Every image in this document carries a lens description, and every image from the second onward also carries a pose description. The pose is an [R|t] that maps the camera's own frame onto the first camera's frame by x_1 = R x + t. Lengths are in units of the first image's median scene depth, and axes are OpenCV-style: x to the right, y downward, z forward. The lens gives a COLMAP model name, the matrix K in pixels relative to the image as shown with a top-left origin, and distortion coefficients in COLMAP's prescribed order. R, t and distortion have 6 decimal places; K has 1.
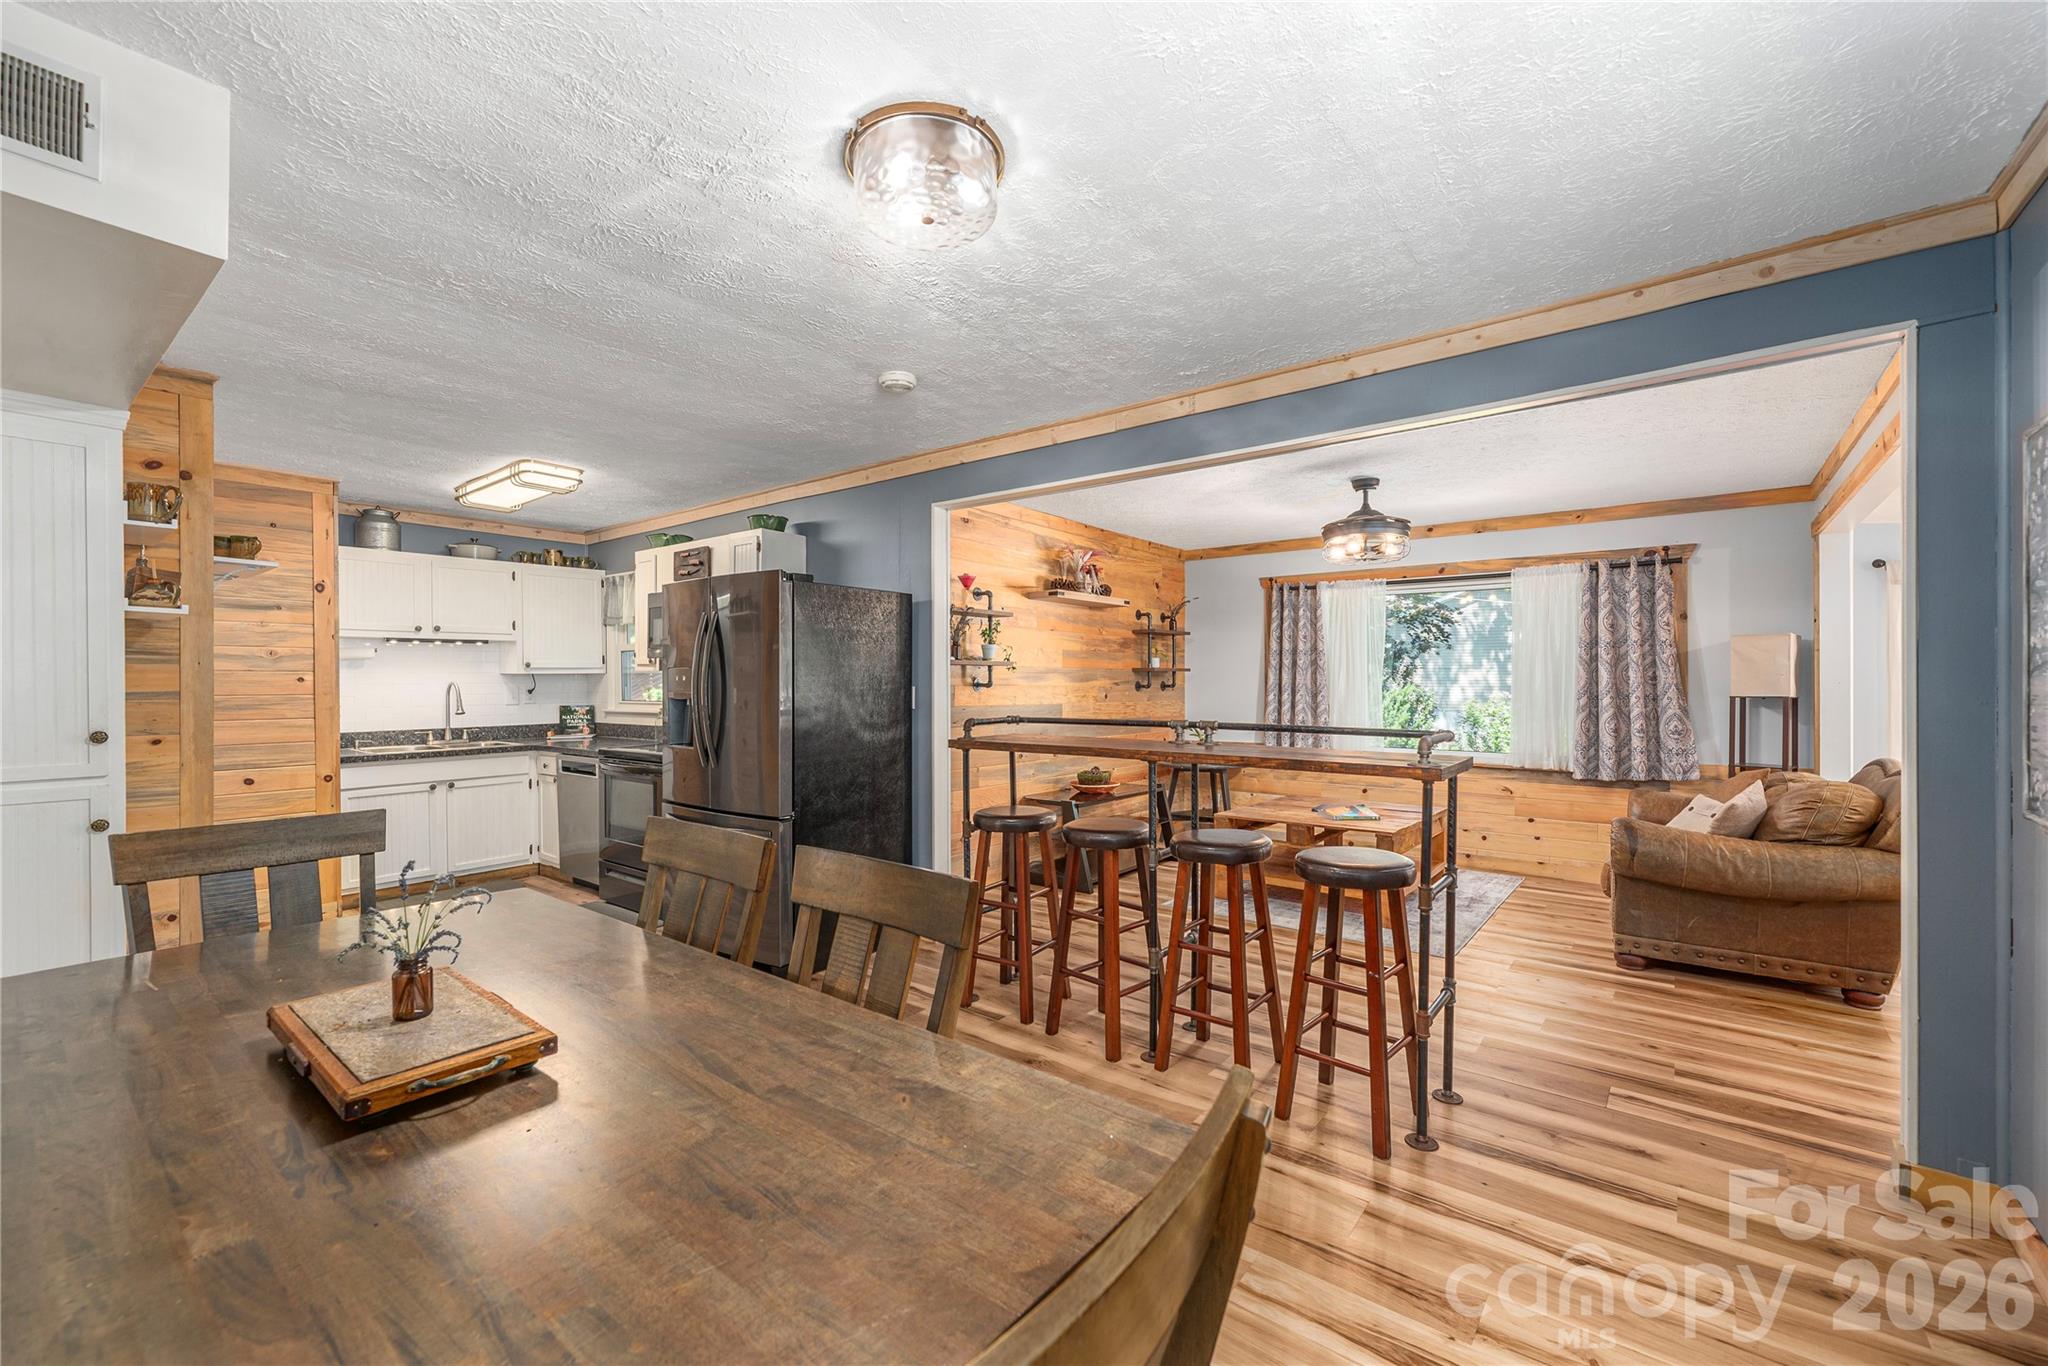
lens RADIAL K [[836.3, 0, 1020.3], [0, 836.3, 683.8], [0, 0, 1]] dist [-0.002075, 0.000151]
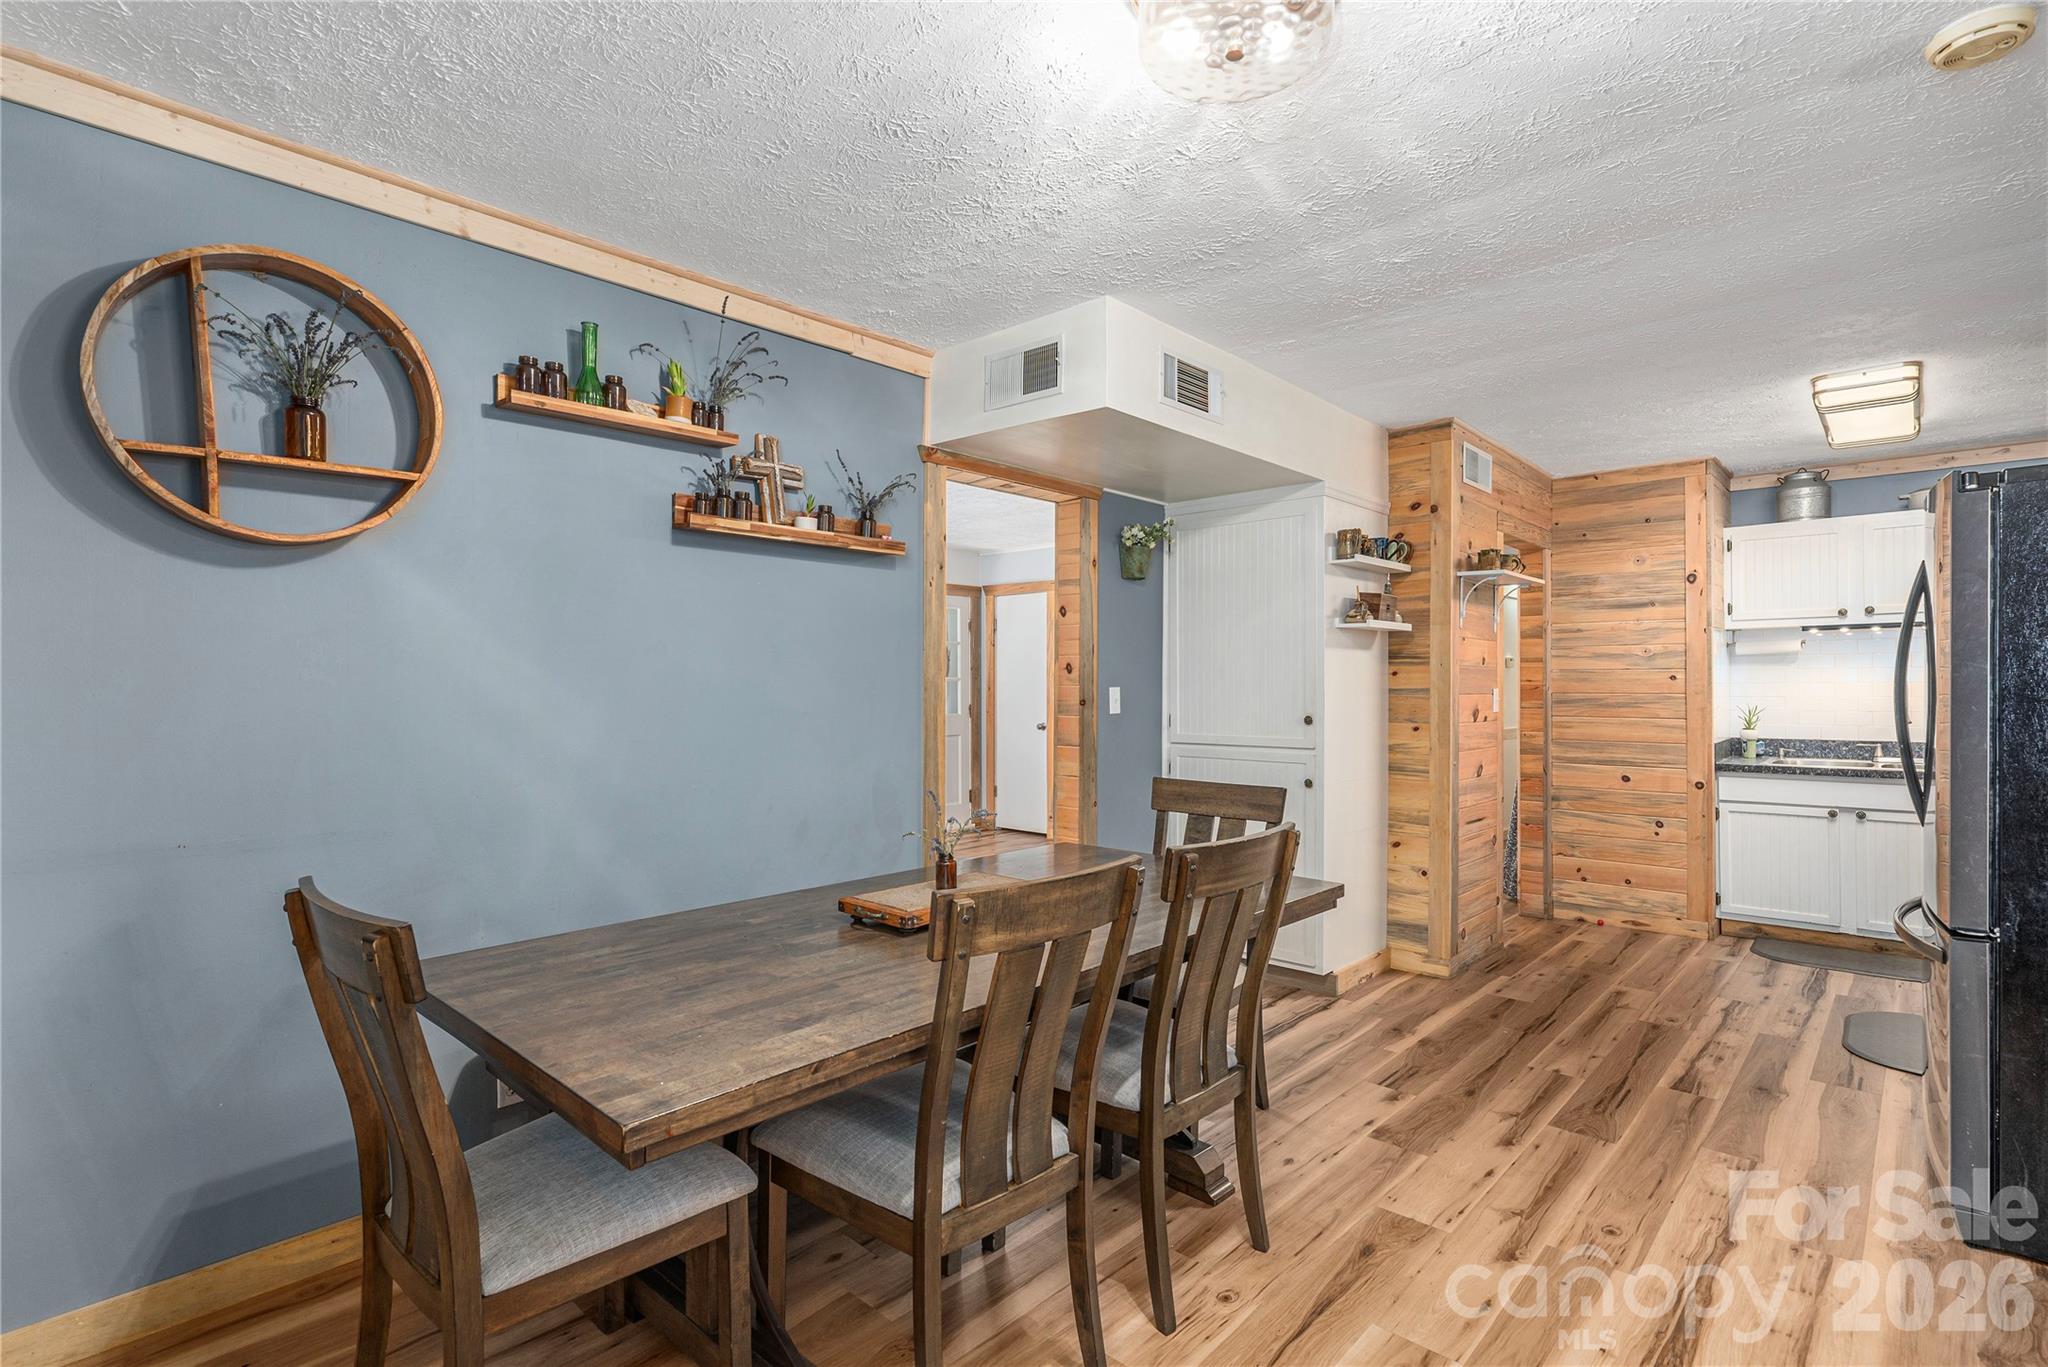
lens RADIAL K [[980.2, 0, 1024.0], [0, 980.2, 683.5], [0, 0, 1]] dist [-0.000662, -0.000091]
pose [[-0.077754, 0.002065, -0.996970, 0.224592], [-0.000912, 0.999997, 0.002142, -0.000119], [0.996972, 0.001076, -0.077752, 0.257179]]
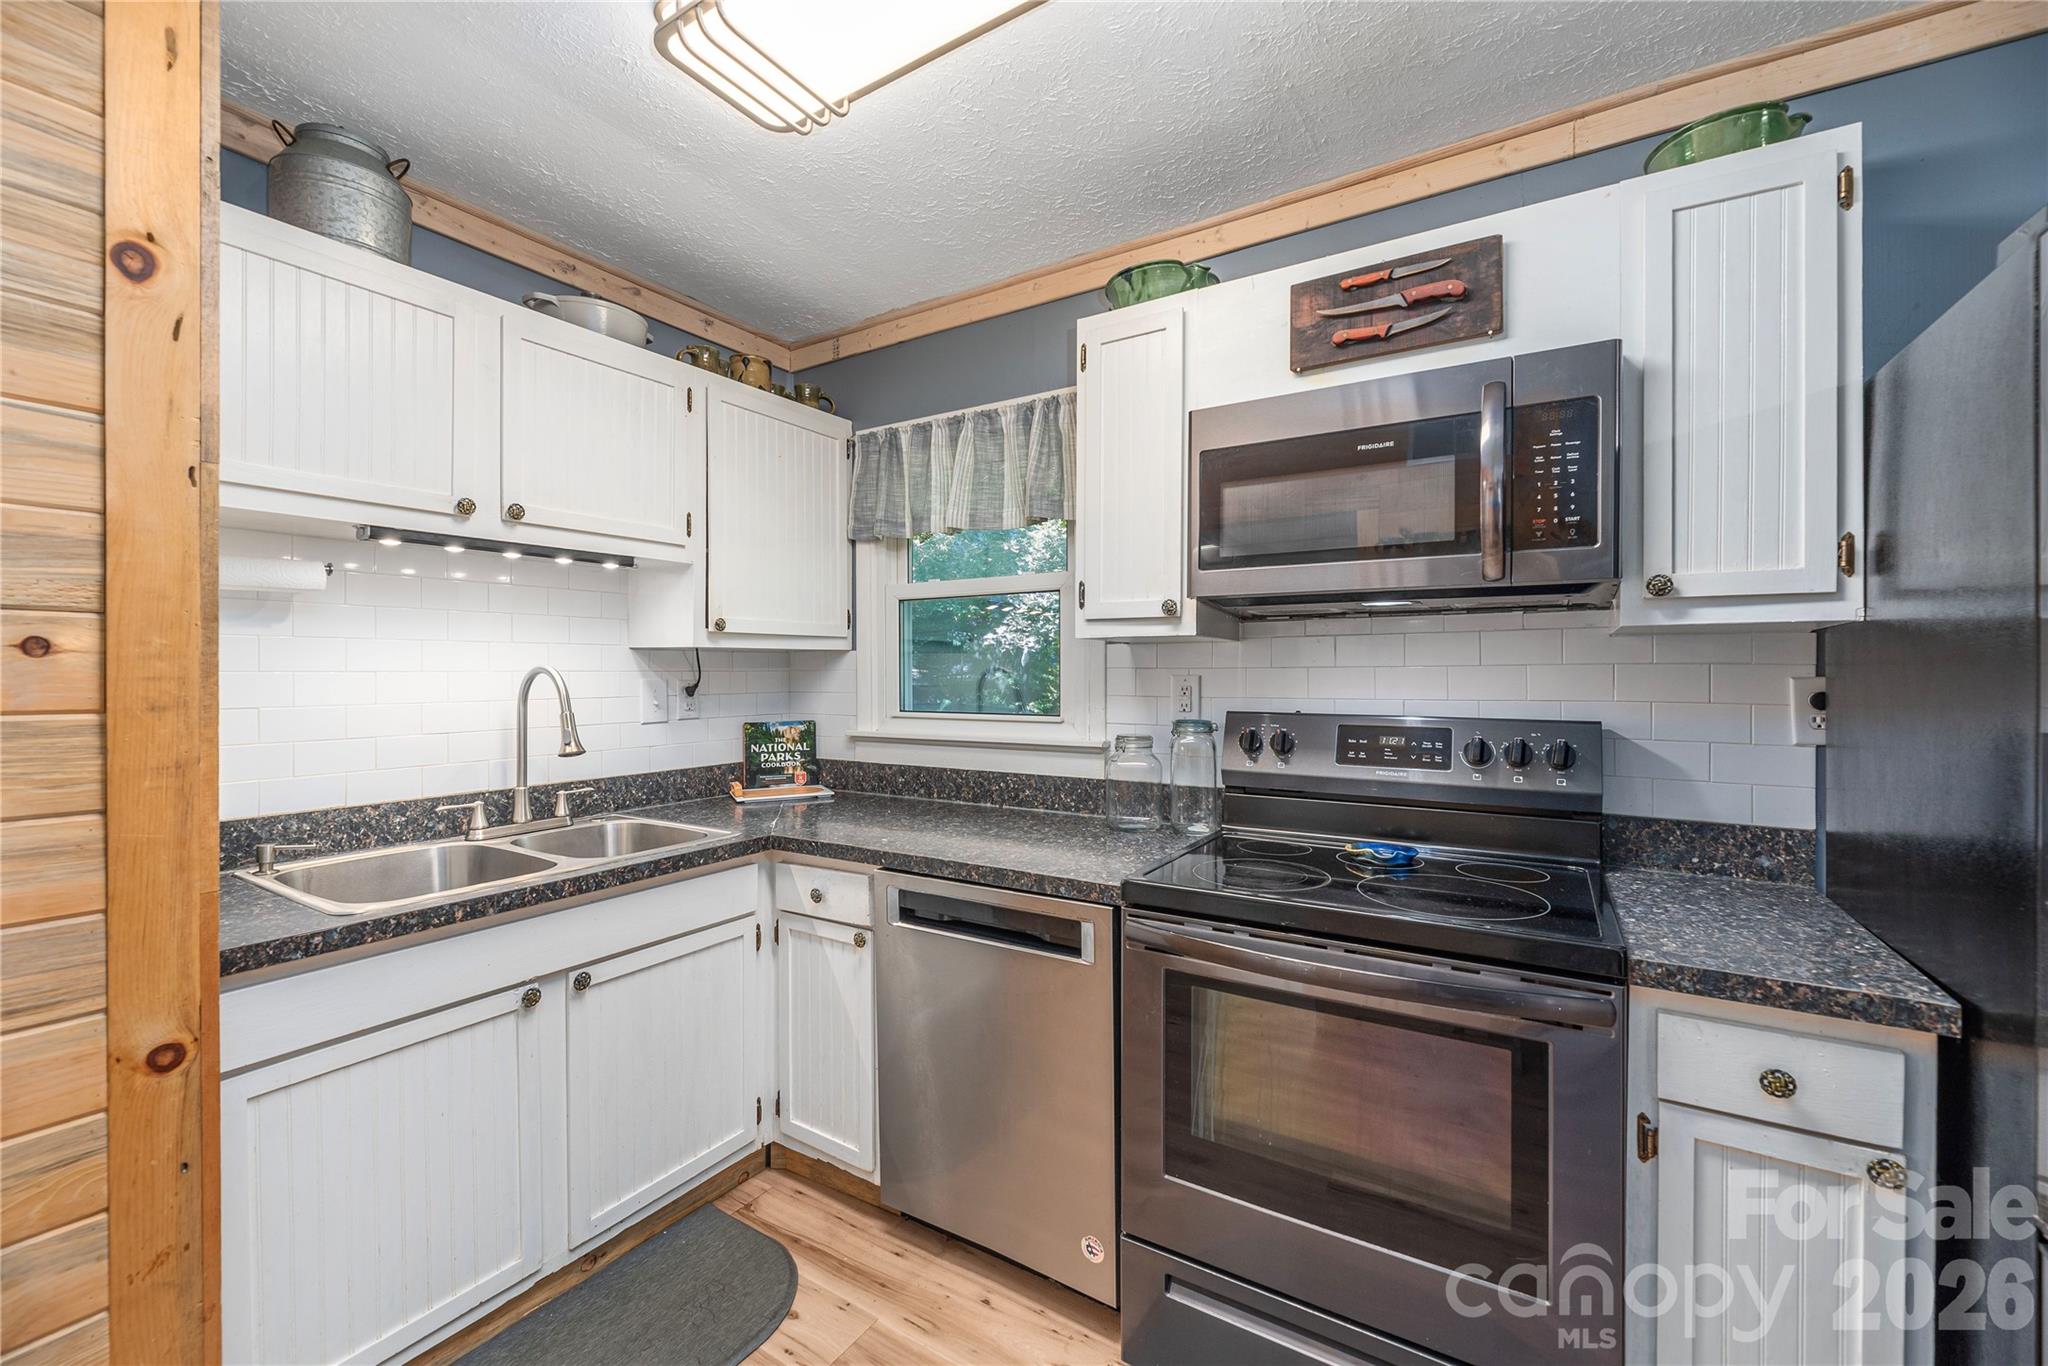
lens RADIAL K [[835.4, 0, 1020.7], [0, 835.4, 674.4], [0, 0, 1]] dist [-0.001578, -0.000601]
pose [[0.994966, 0.002927, 0.100171, -0.453907], [-0.002496, 0.999987, -0.004423, 0.002223], [-0.100183, 0.004151, 0.994960, 0.549335]]
